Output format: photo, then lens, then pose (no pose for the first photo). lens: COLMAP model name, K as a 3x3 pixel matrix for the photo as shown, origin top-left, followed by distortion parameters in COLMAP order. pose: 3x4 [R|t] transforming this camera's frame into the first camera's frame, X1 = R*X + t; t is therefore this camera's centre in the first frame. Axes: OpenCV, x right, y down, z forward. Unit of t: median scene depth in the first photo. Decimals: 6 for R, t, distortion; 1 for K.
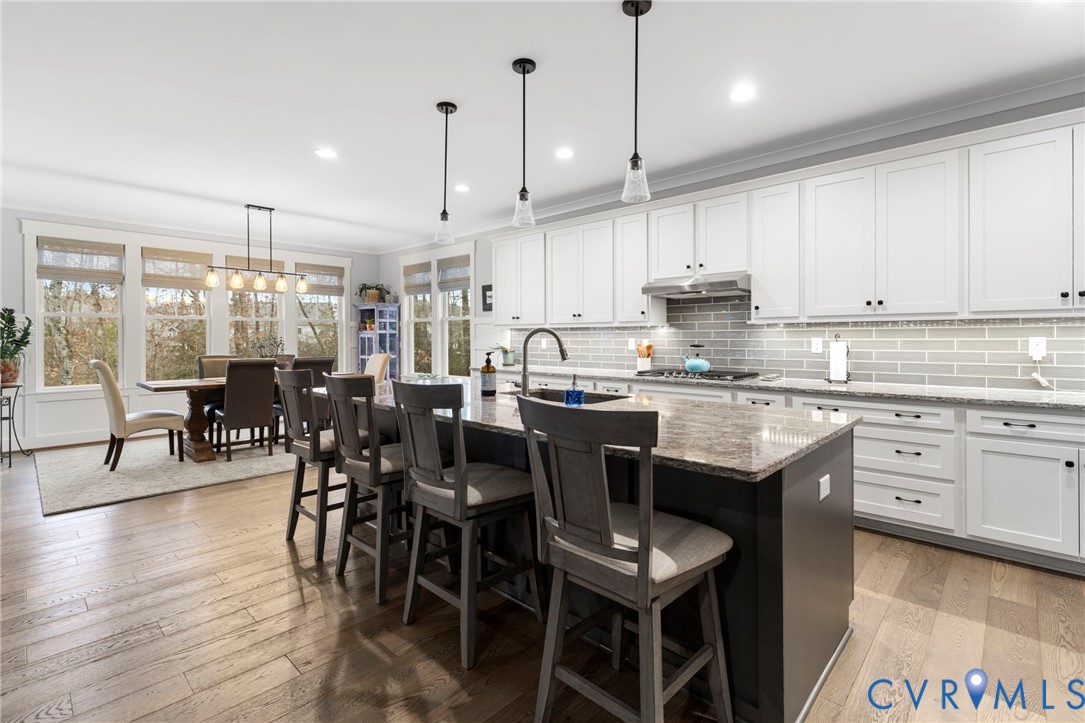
lens RADIAL K [[497.1, 0, 538.2], [0, 497.1, 331.7], [0, 0, 1]] dist [0.002113, 0.000296]
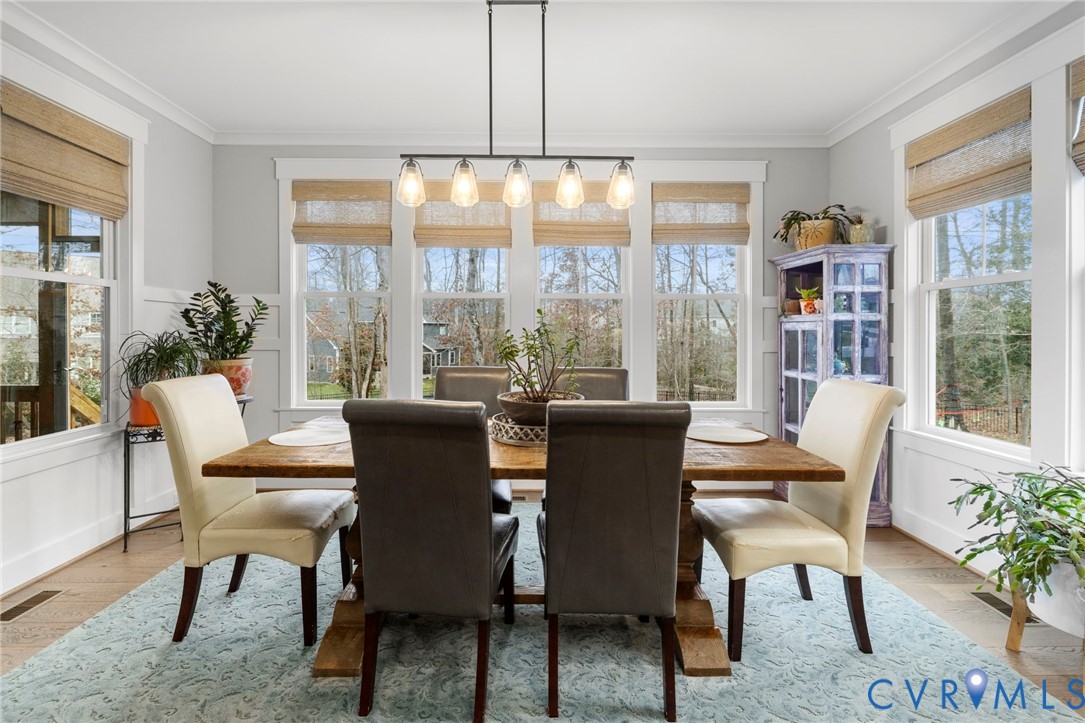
lens RADIAL K [[497.1, 0, 538.2], [0, 497.1, 331.7], [0, 0, 1]] dist [0.002113, 0.000296]
pose [[0.700233, 0.008448, -0.713864, -0.195284], [0.002190, 0.999900, 0.013981, 0.006003], [0.713911, -0.011353, 0.700144, 0.532527]]
